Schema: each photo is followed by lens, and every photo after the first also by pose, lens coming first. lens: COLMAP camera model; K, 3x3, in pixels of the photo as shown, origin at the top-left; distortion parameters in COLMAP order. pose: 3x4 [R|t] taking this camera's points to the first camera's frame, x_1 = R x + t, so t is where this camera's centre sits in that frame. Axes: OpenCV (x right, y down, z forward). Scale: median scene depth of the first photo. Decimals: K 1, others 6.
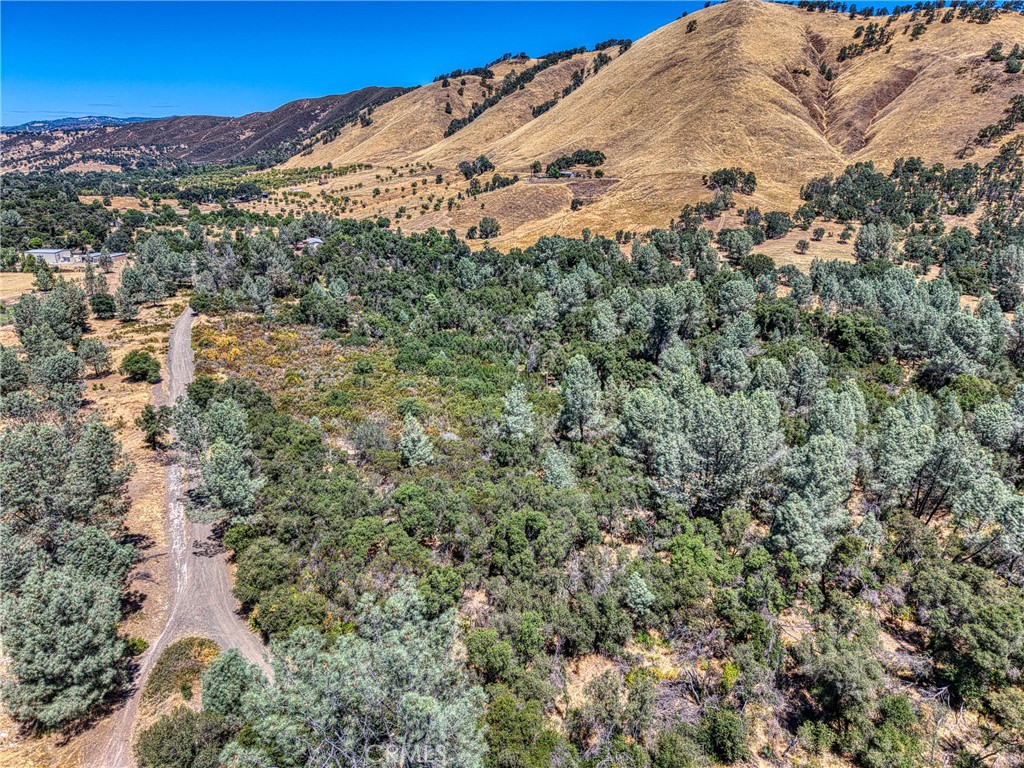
lens RADIAL K [[691.8, 0, 512.0], [0, 691.8, 384.0], [0, 0, 1]] dist [0.014320, -0.005733]
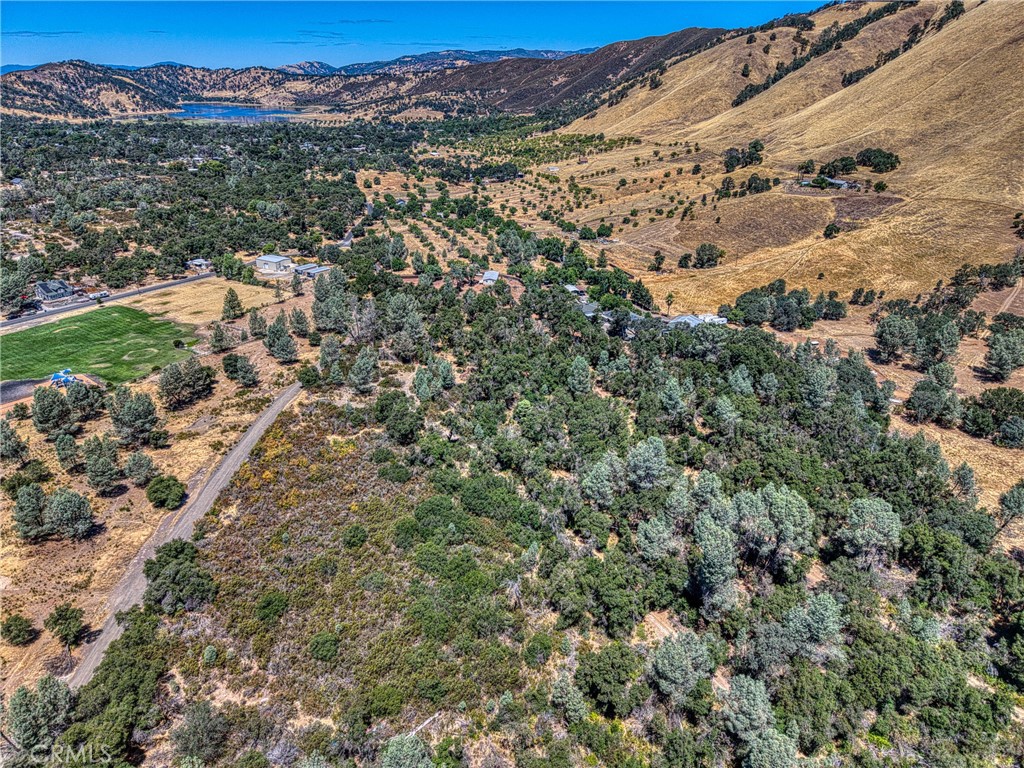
lens RADIAL K [[691.8, 0, 512.0], [0, 691.8, 384.0], [0, 0, 1]] dist [0.014320, -0.005733]
pose [[0.905039, 0.177304, -0.386609, 0.082897], [-0.142740, 0.982867, 0.116607, -0.101019], [0.400660, -0.050349, 0.914842, 0.071132]]
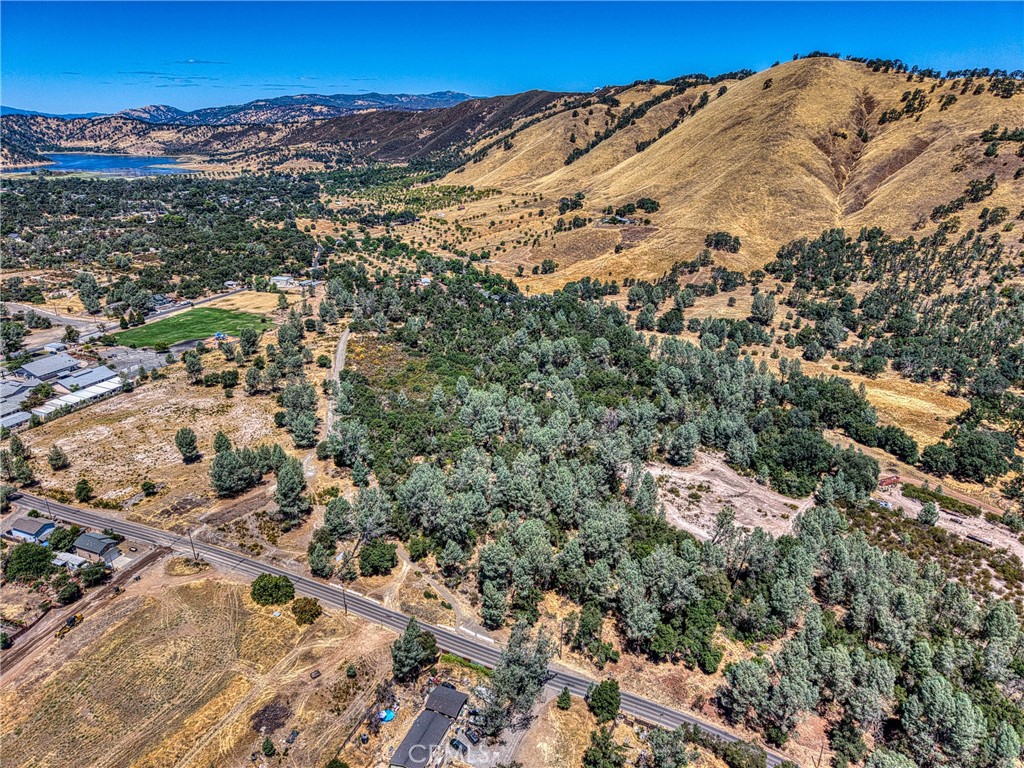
lens RADIAL K [[691.0, 0, 512.0], [0, 691.0, 384.0], [0, 0, 1]] dist [0.036059, -0.035287]
pose [[0.970315, 0.089178, -0.224803, 0.182877], [-0.080566, 0.995630, 0.047216, -0.030752], [0.228031, -0.027703, 0.973260, -0.338002]]
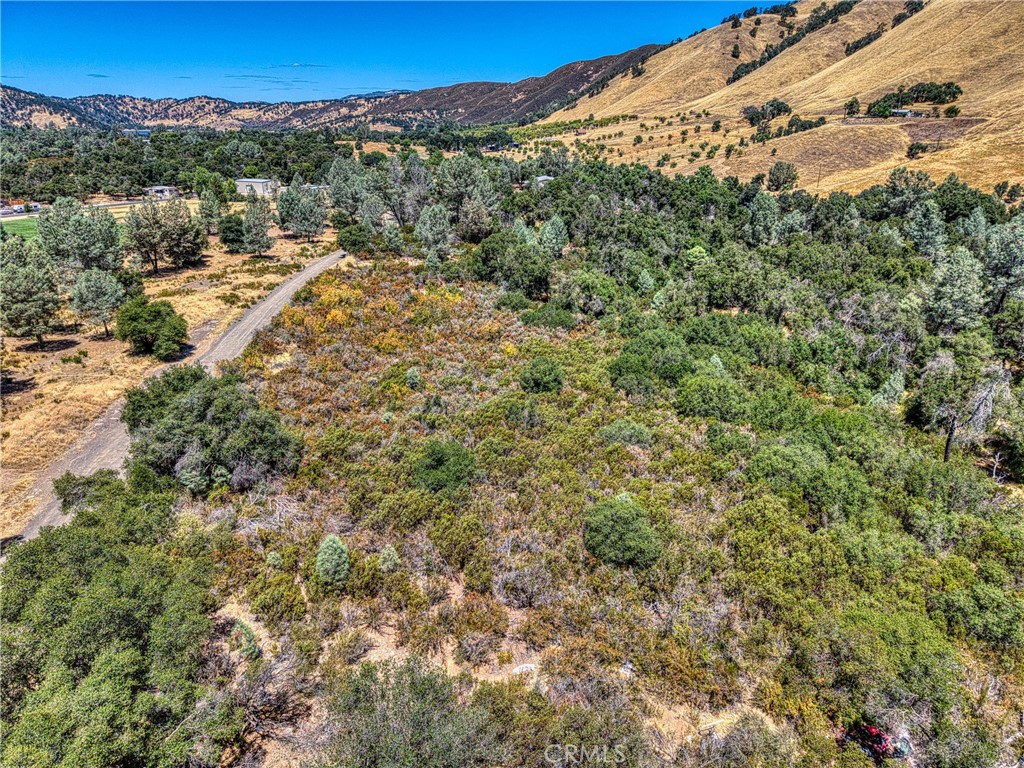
lens RADIAL K [[691.8, 0, 512.0], [0, 691.8, 384.0], [0, 0, 1]] dist [0.014320, -0.005733]
pose [[0.934741, 0.127810, -0.331548, -0.021903], [-0.116018, 0.991712, 0.055209, -0.011766], [0.335856, -0.013140, 0.941822, 0.155482]]
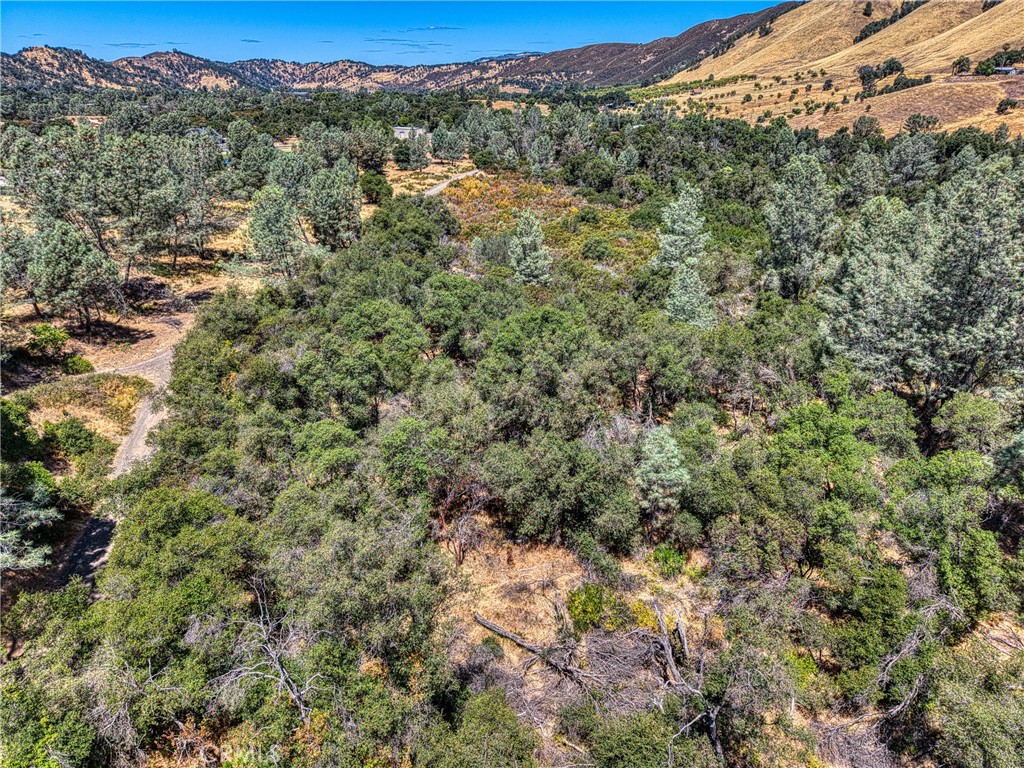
lens RADIAL K [[691.8, 0, 512.0], [0, 691.8, 384.0], [0, 0, 1]] dist [0.014320, -0.005733]
pose [[0.859608, 0.203979, -0.468472, 0.039768], [-0.165220, 0.978567, 0.122917, 0.024424], [0.483504, -0.028259, 0.874886, 0.061026]]
